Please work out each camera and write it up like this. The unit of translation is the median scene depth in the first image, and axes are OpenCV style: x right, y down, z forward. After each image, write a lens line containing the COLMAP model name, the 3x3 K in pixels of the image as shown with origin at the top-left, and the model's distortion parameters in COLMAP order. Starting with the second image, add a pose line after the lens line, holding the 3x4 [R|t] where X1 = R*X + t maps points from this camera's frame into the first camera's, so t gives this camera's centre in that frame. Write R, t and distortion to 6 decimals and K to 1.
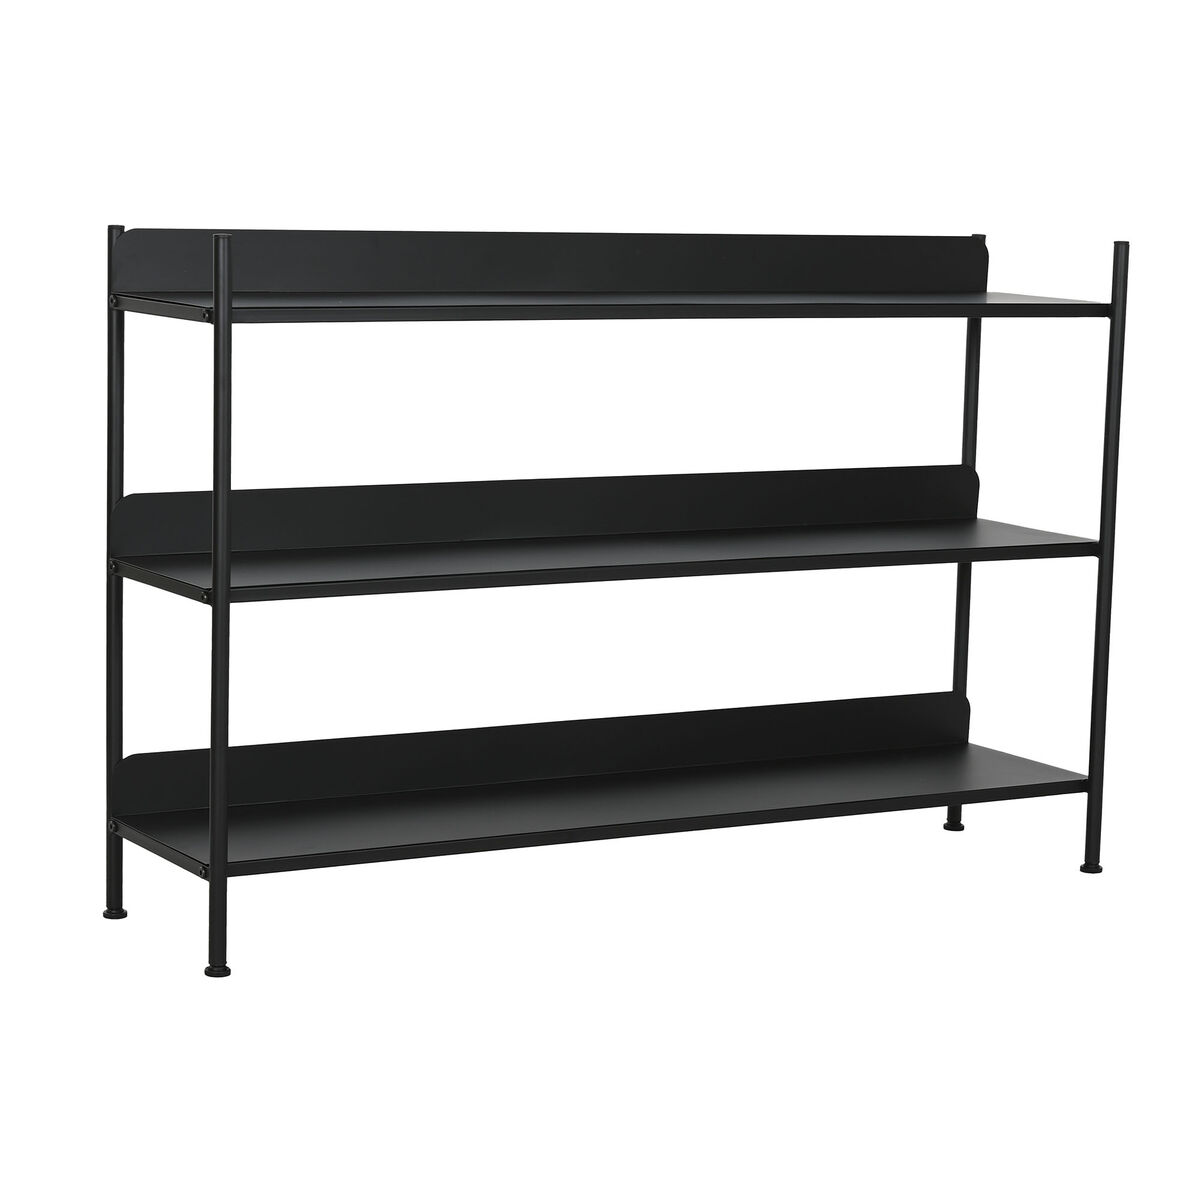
lens RADIAL K [[3292.9, 0, 600.0], [0, 3292.9, 600.0], [0, 0, 1]] dist [-0.165997, -0.876778]
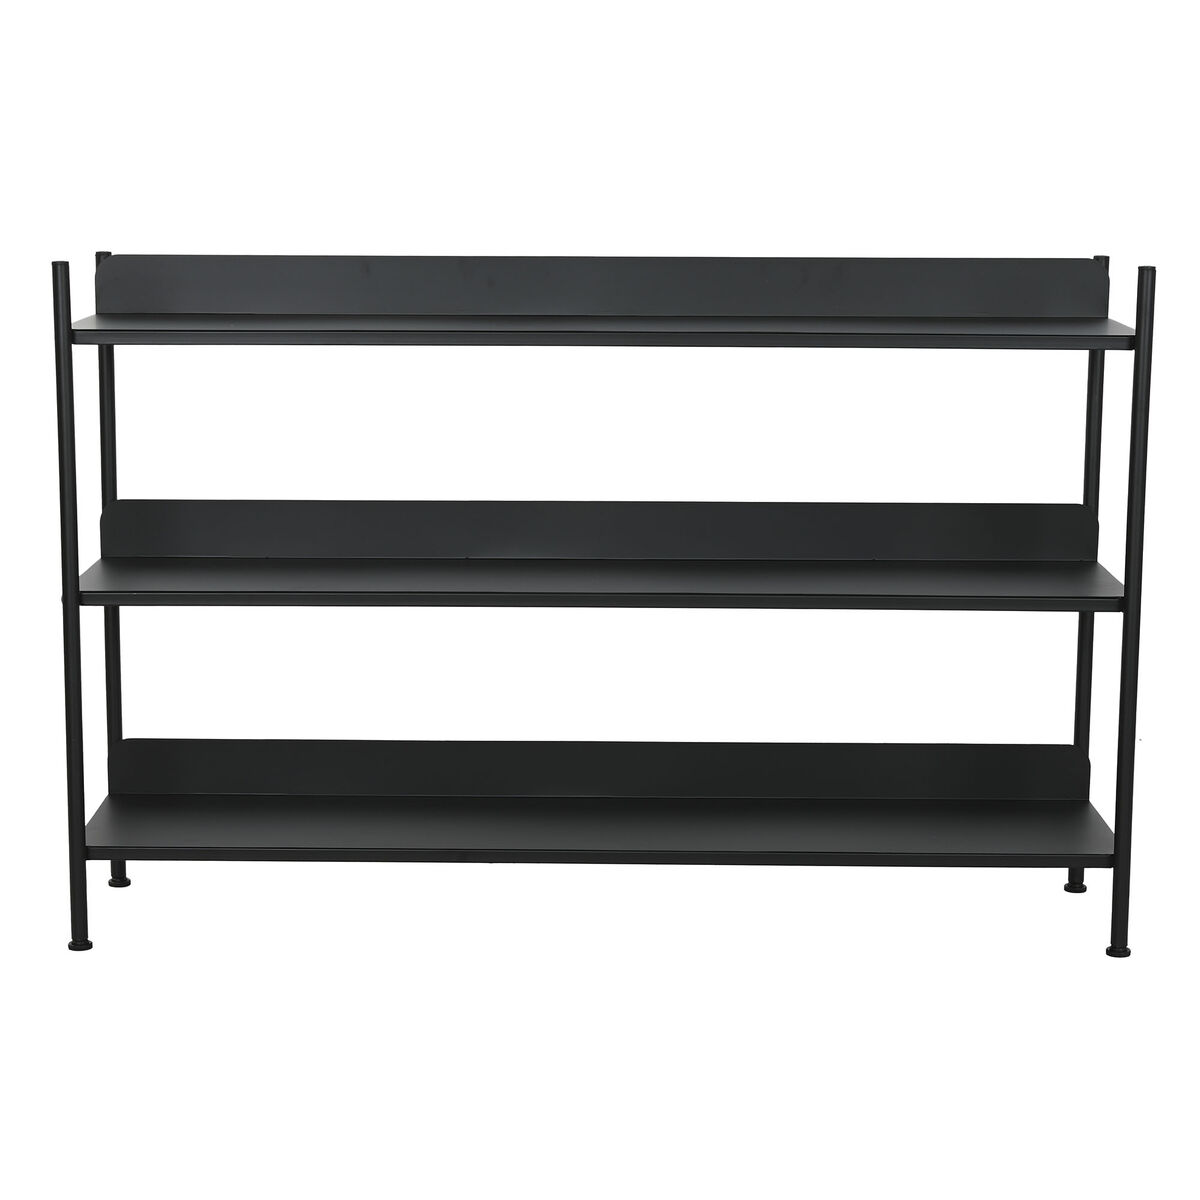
lens RADIAL K [[2818.3, 0, 600.0], [0, 2818.3, 600.0], [0, 0, 1]] dist [-0.027926, -0.141658]
pose [[0.858667, 0.059474, -0.509071, 0.420667], [-0.056736, 0.998170, 0.020917, -0.024625], [0.509383, 0.010922, 0.860471, 0.247200]]
